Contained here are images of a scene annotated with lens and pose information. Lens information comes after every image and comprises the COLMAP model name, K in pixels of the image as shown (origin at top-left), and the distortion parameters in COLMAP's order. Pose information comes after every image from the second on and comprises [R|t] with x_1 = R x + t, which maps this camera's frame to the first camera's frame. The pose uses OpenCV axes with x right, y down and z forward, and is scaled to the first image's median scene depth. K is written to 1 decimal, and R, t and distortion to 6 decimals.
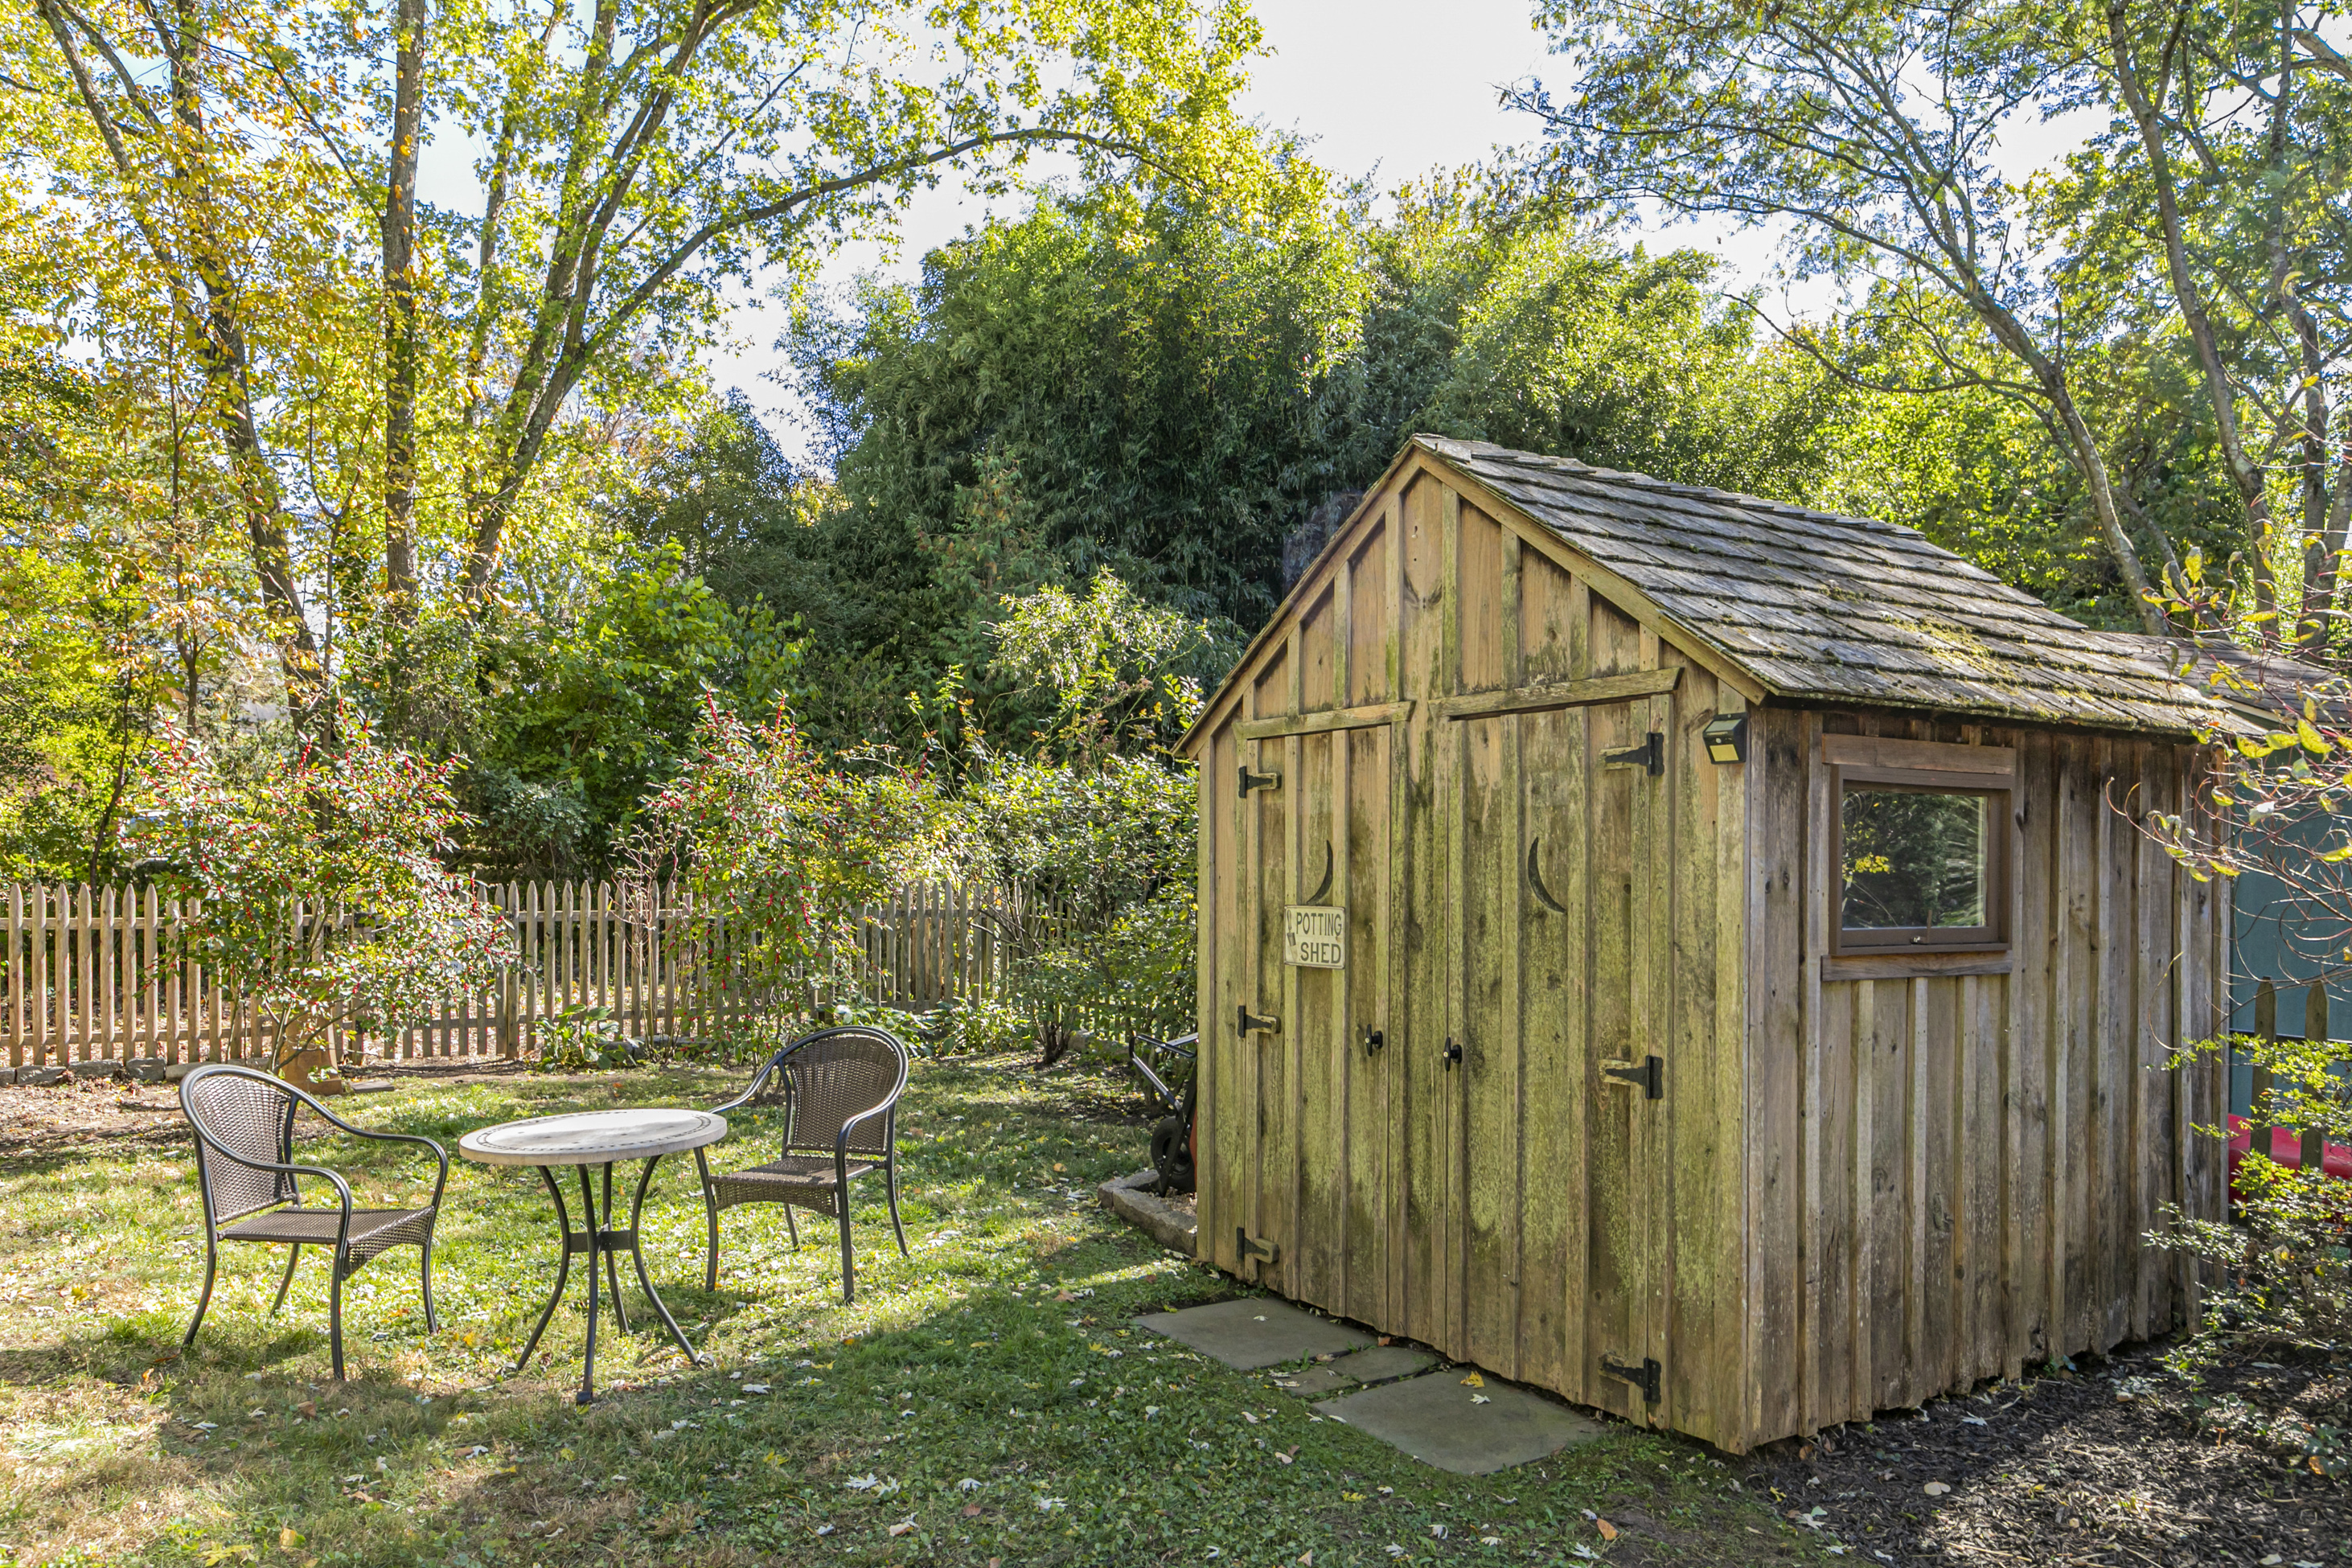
lens RADIAL K [[1622.6, 0, 1022.0], [0, 1622.6, 878.6], [0, 0, 1]] dist [0.000249, 0.000887]
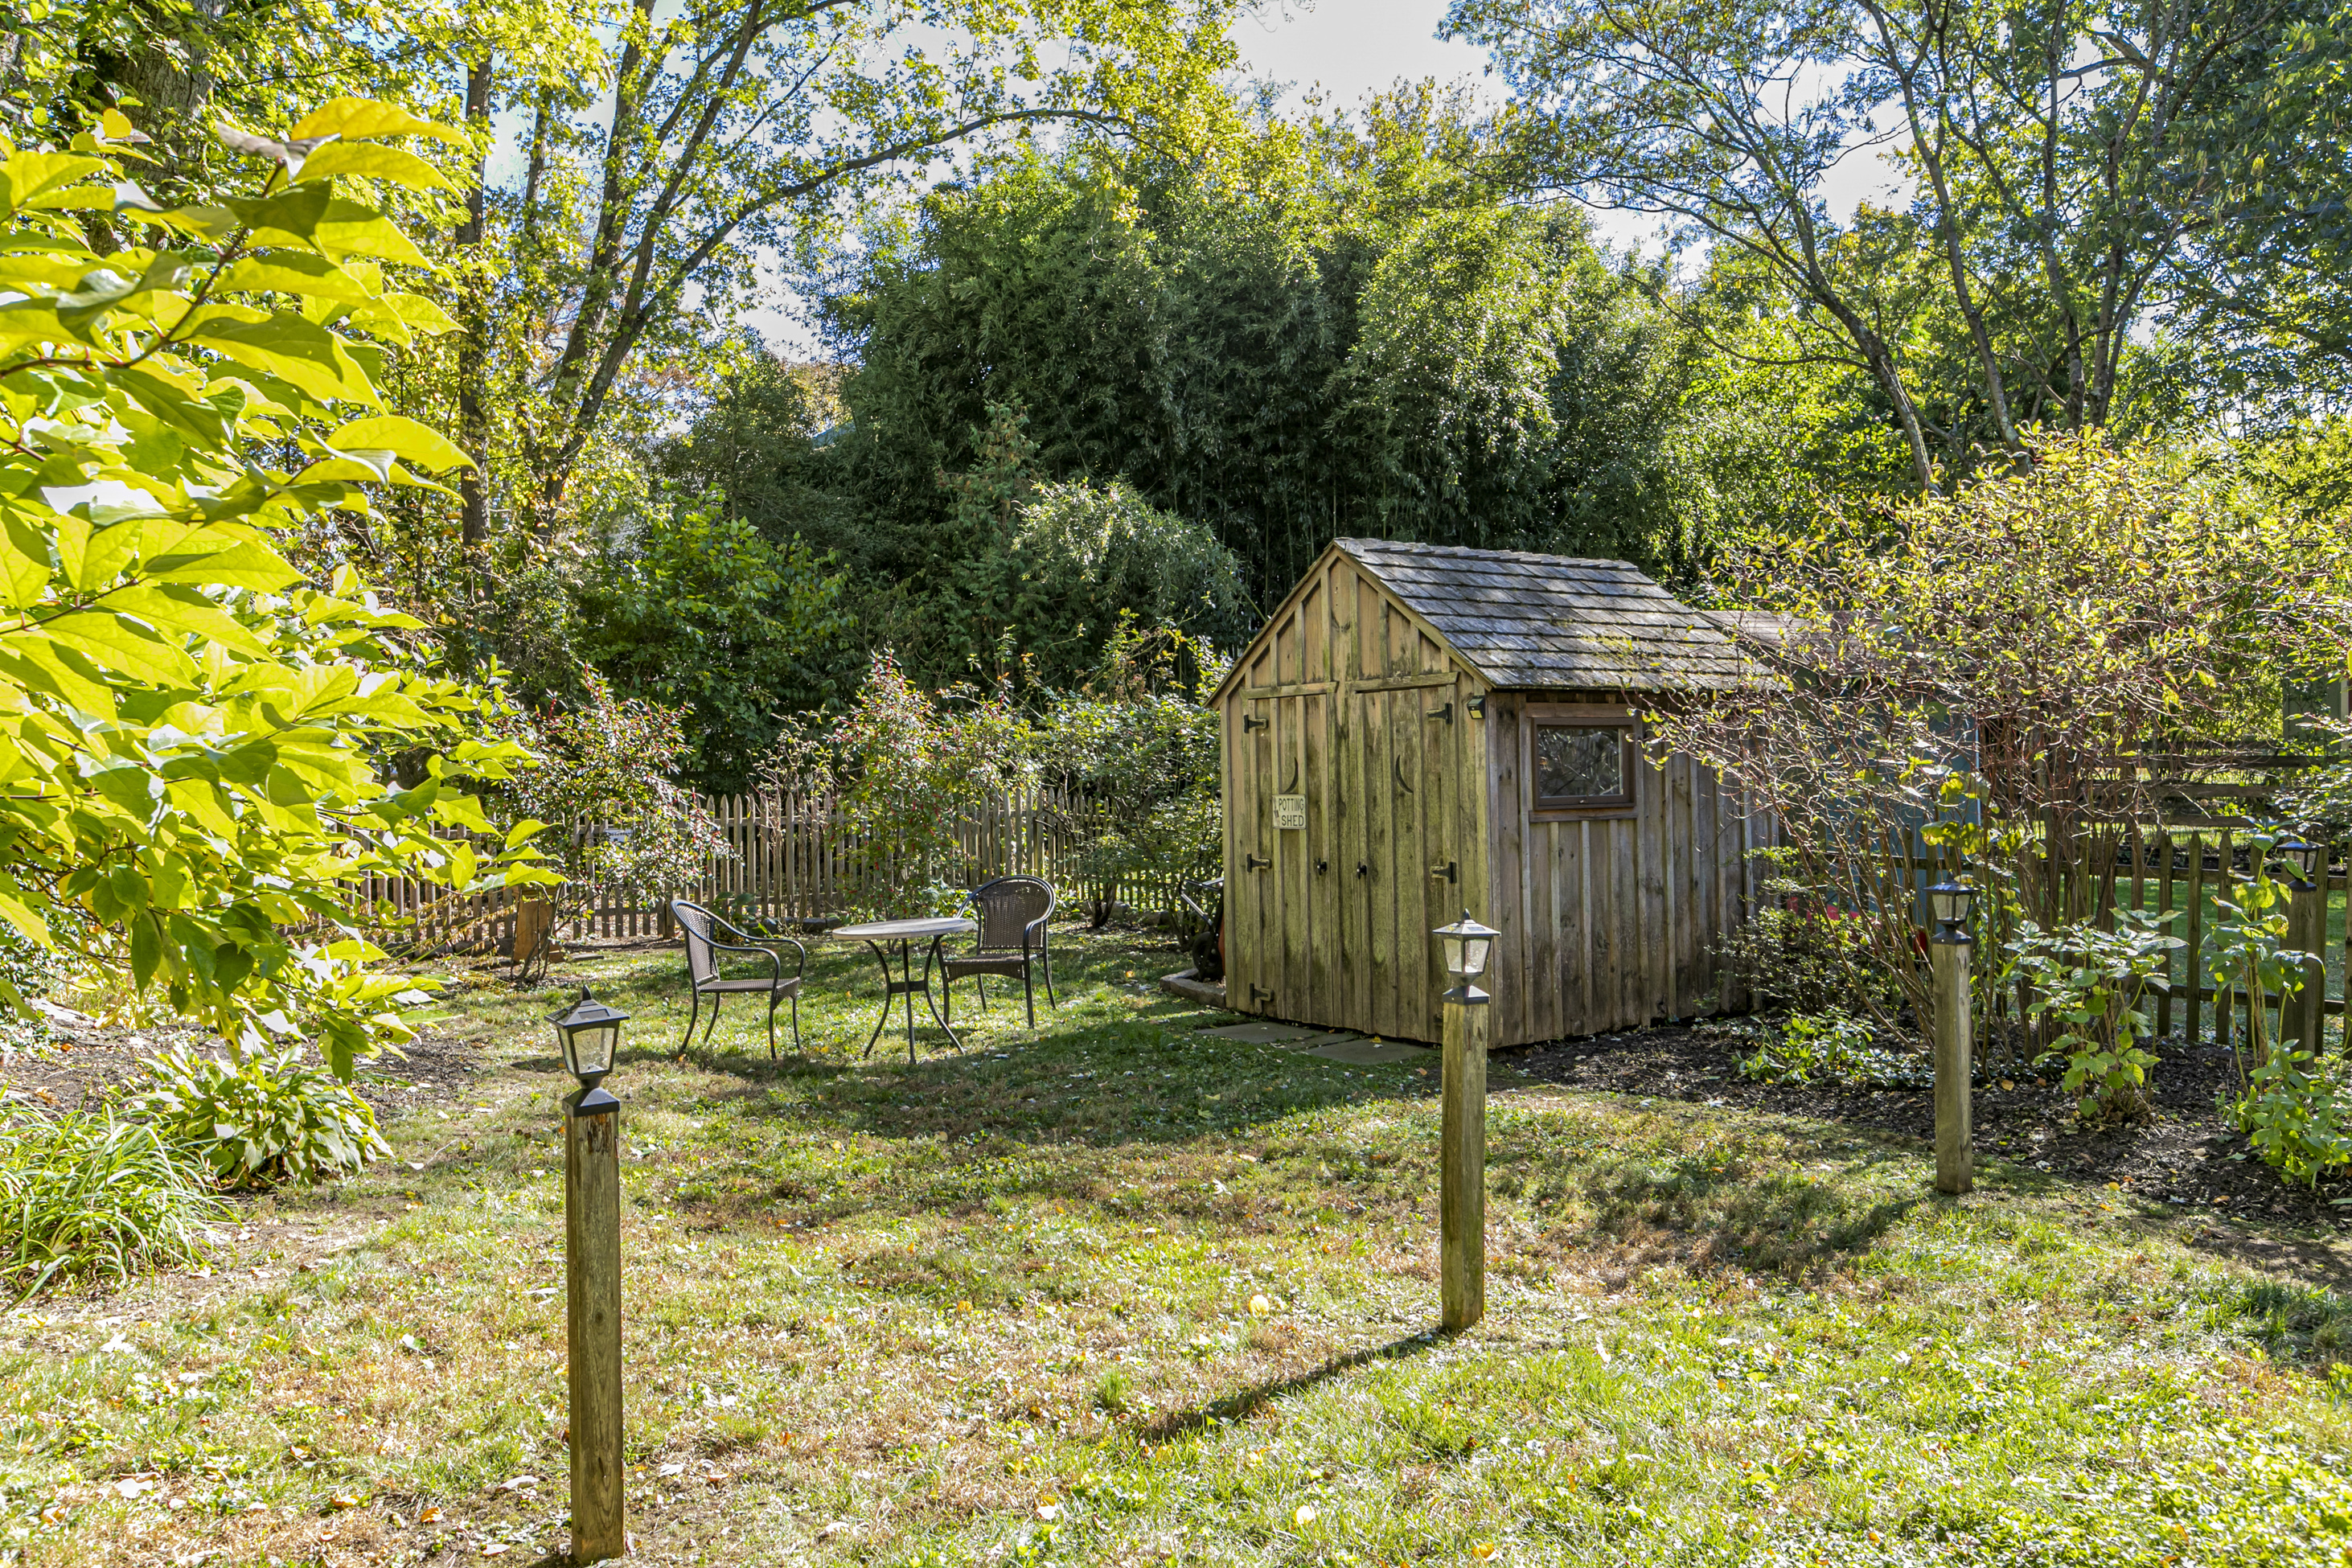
lens RADIAL K [[1836.5, 0, 1176.0], [0, 1836.5, 784.0], [0, 0, 1]] dist [0.044965, 0.000063]
pose [[0.994269, -0.024882, 0.103970, -0.071234], [0.024929, 0.999689, 0.000846, 0.000364], [-0.103958, 0.001751, 0.994580, -0.465427]]
